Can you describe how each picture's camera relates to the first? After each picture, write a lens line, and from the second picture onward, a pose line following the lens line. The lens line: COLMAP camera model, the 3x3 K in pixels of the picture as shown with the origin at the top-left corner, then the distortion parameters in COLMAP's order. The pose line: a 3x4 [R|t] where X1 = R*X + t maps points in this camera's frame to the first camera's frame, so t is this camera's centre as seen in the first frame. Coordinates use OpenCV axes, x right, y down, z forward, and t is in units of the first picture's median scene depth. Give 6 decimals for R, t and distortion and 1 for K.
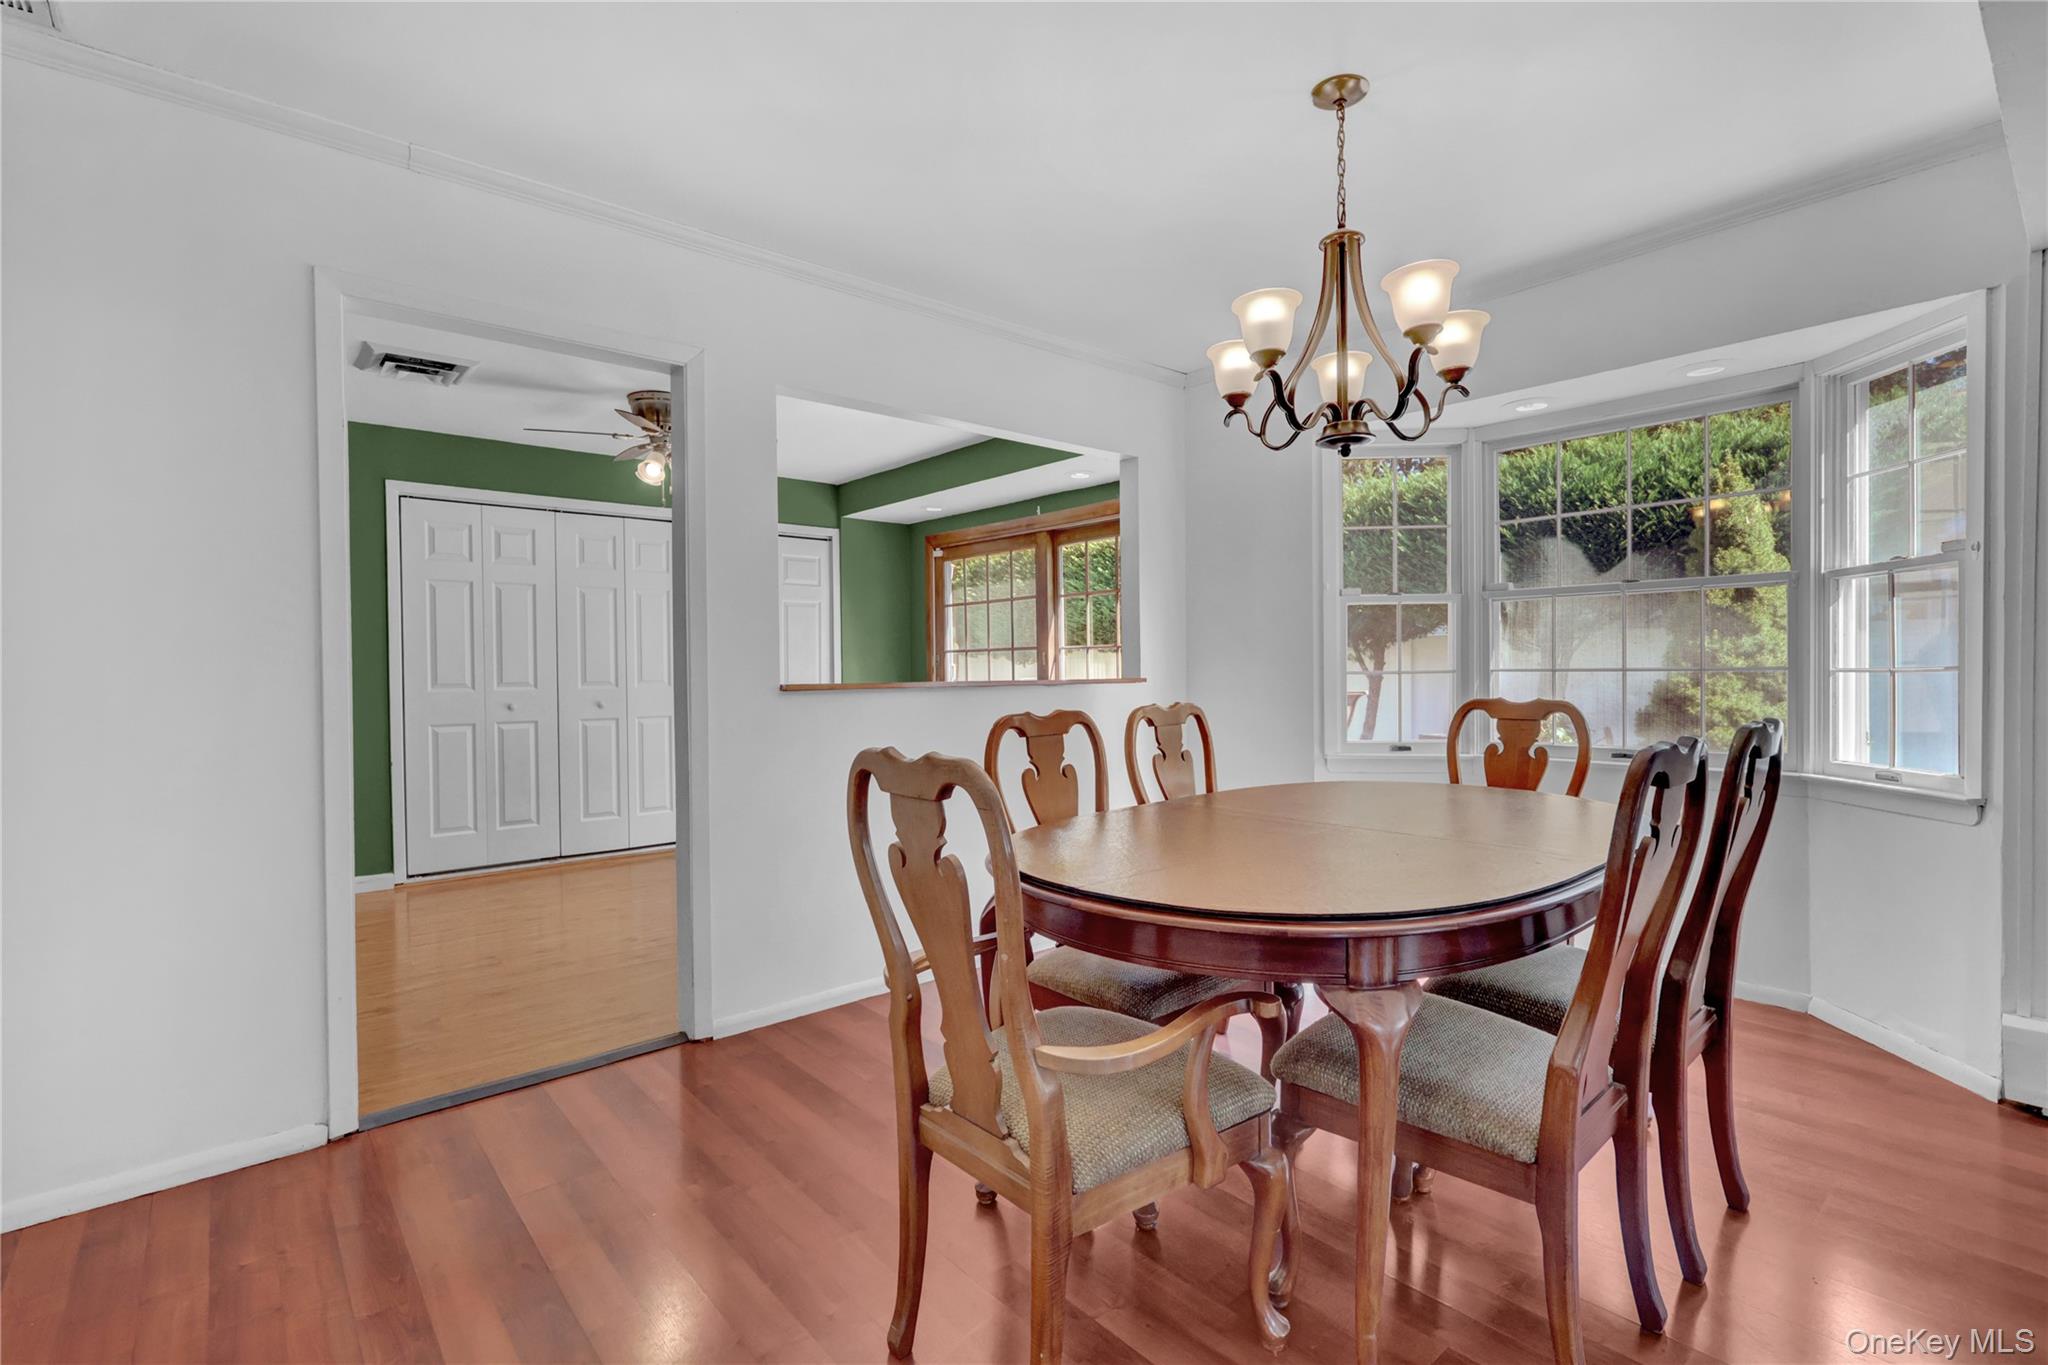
lens RADIAL K [[946.7, 0, 1035.9], [0, 946.7, 678.4], [0, 0, 1]] dist [-0.004367, 0.001906]
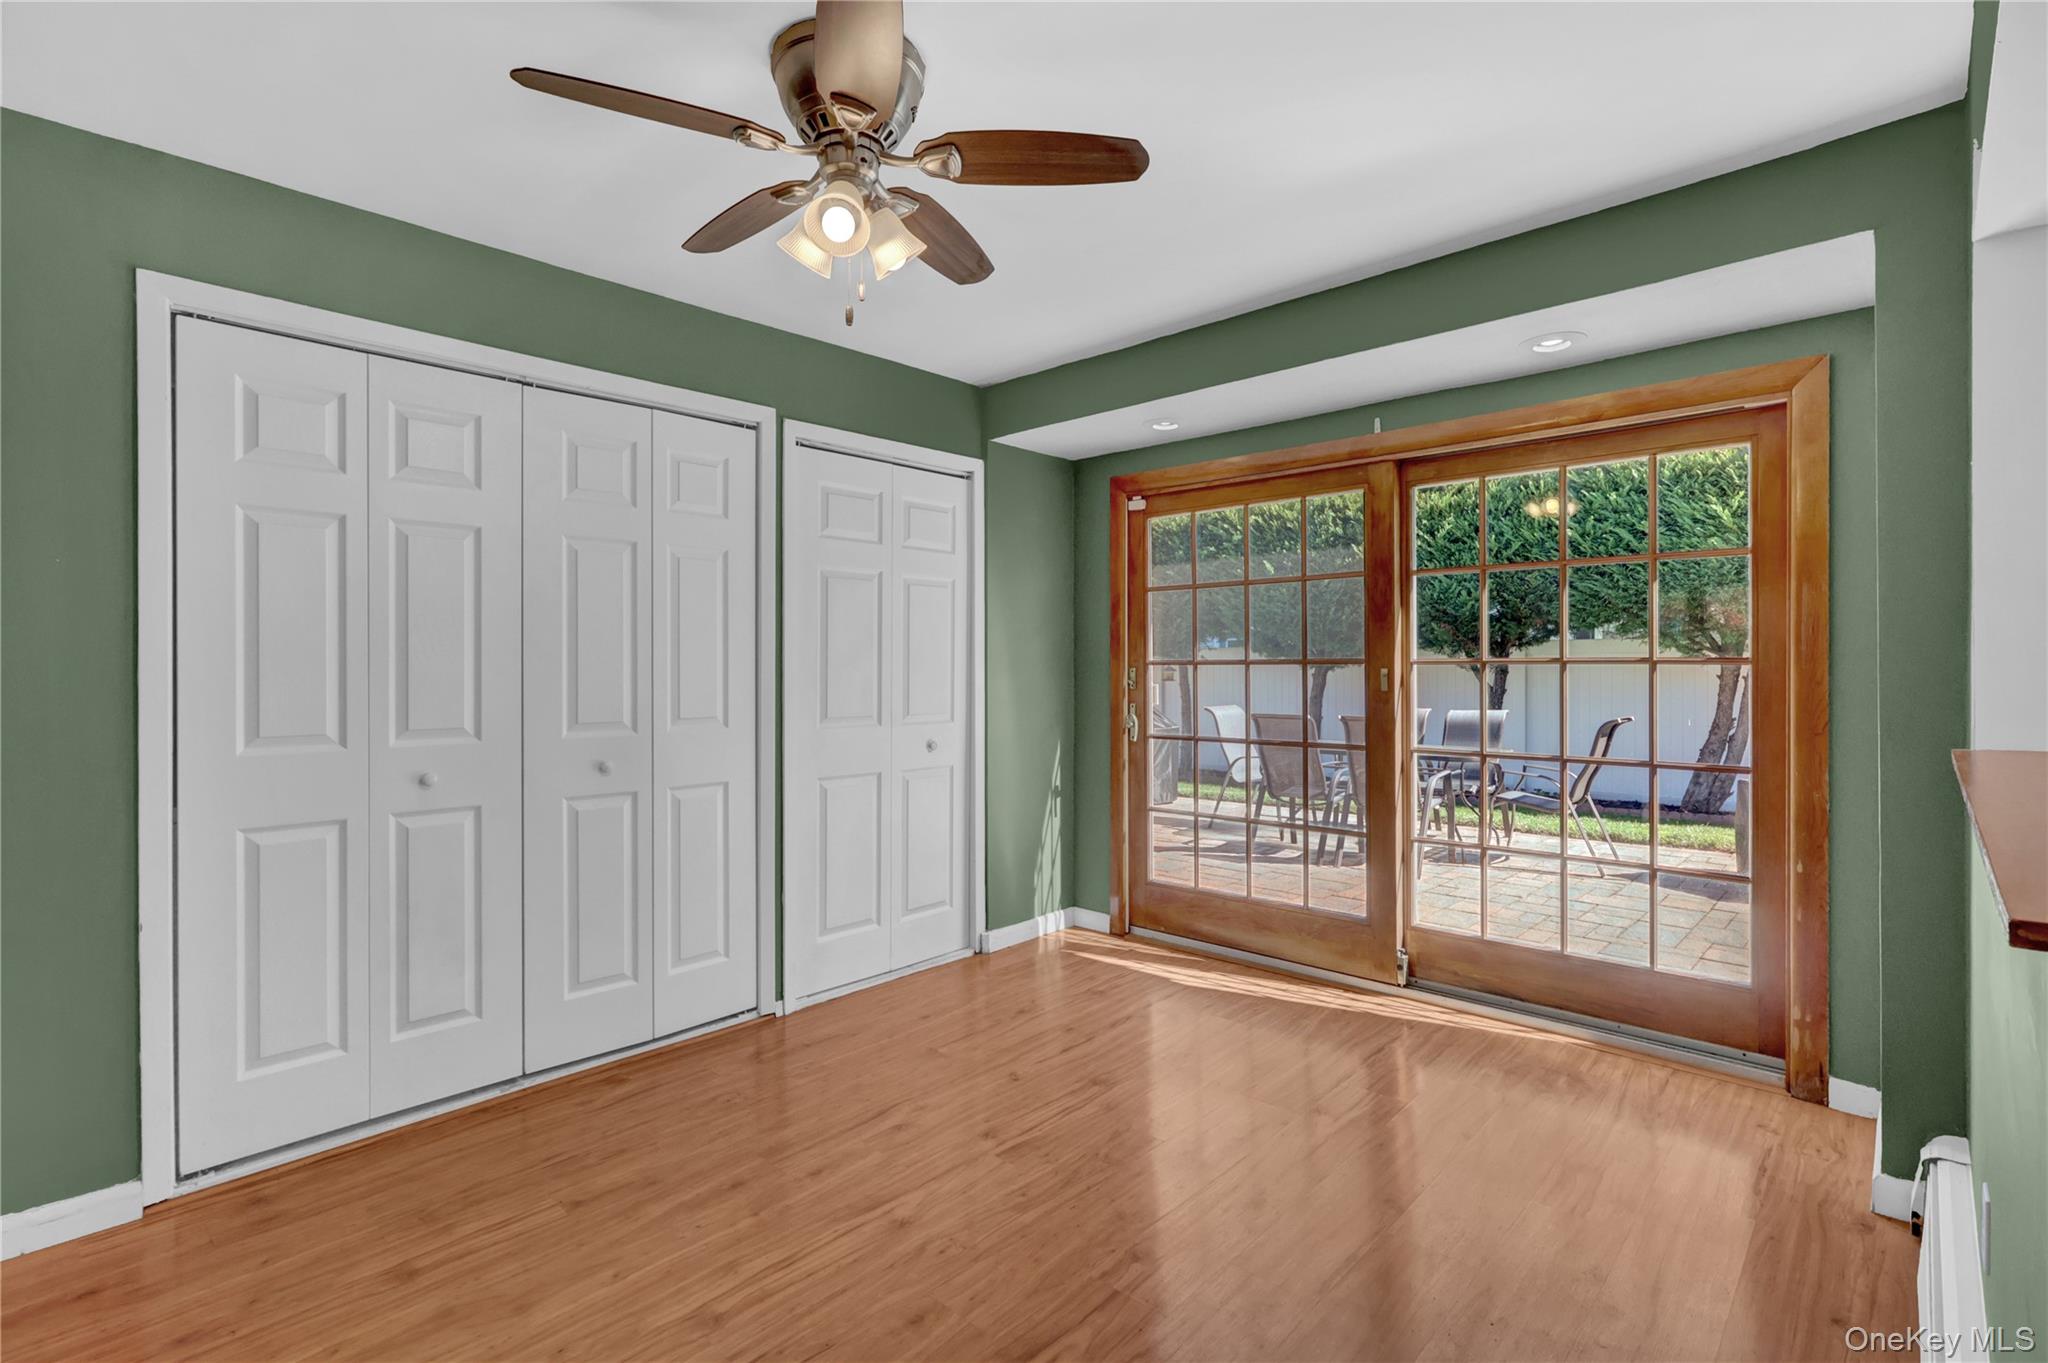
lens RADIAL K [[946.7, 0, 1012.7], [0, 946.7, 666.4], [0, 0, 1]] dist [-0.004367, 0.001906]
pose [[0.997218, 0.007863, 0.074121, -0.261008], [-0.007070, 0.999915, -0.010963, -0.021469], [-0.074201, 0.010408, 0.997189, 0.442880]]
